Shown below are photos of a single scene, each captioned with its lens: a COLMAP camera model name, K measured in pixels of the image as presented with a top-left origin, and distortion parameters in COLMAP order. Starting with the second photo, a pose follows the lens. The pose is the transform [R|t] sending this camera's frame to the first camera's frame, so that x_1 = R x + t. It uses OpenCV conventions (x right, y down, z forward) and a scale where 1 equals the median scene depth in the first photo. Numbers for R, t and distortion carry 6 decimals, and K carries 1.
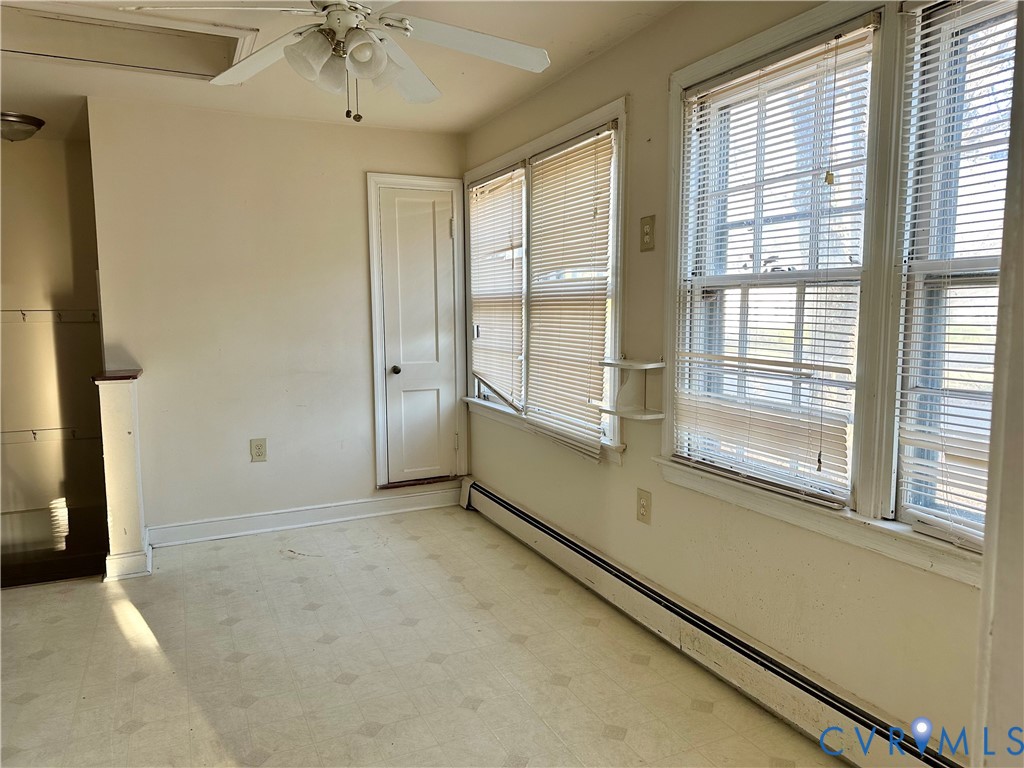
lens RADIAL K [[717.5, 0, 512.0], [0, 717.5, 384.0], [0, 0, 1]] dist [0.049237, -0.049854]
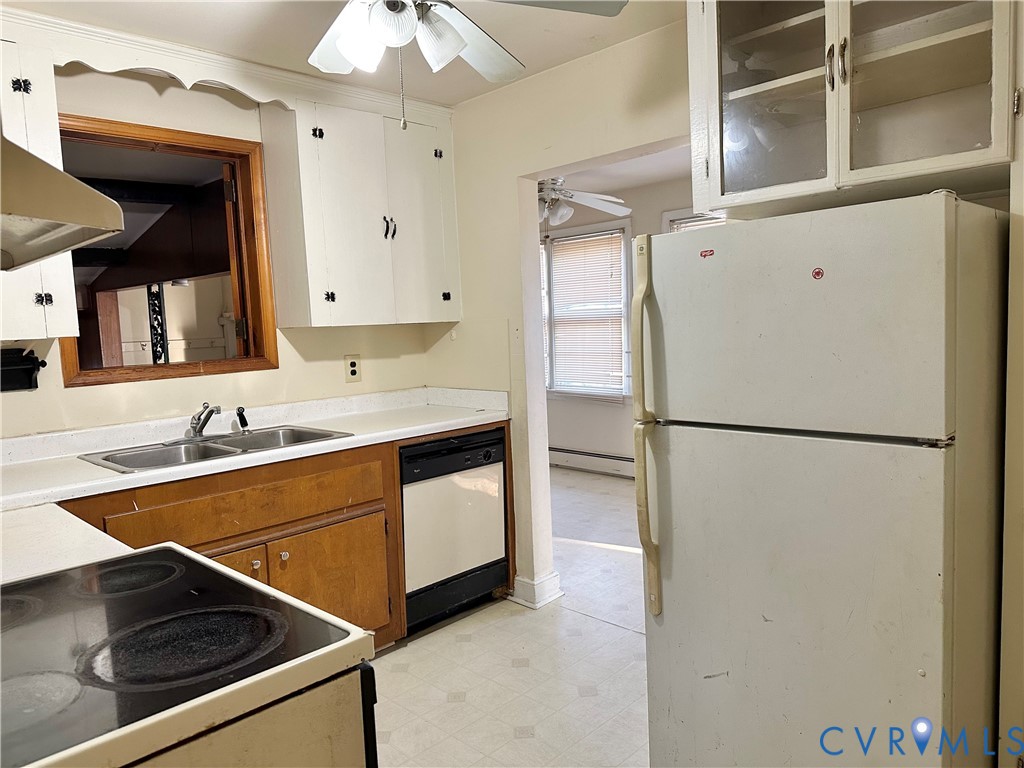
lens RADIAL K [[717.5, 0, 512.0], [0, 717.5, 384.0], [0, 0, 1]] dist [0.049237, -0.049854]
pose [[0.937232, -0.061357, 0.343265, -0.817072], [0.068865, 0.997579, -0.009710, 0.053792], [-0.341839, 0.032739, 0.939188, -0.705222]]
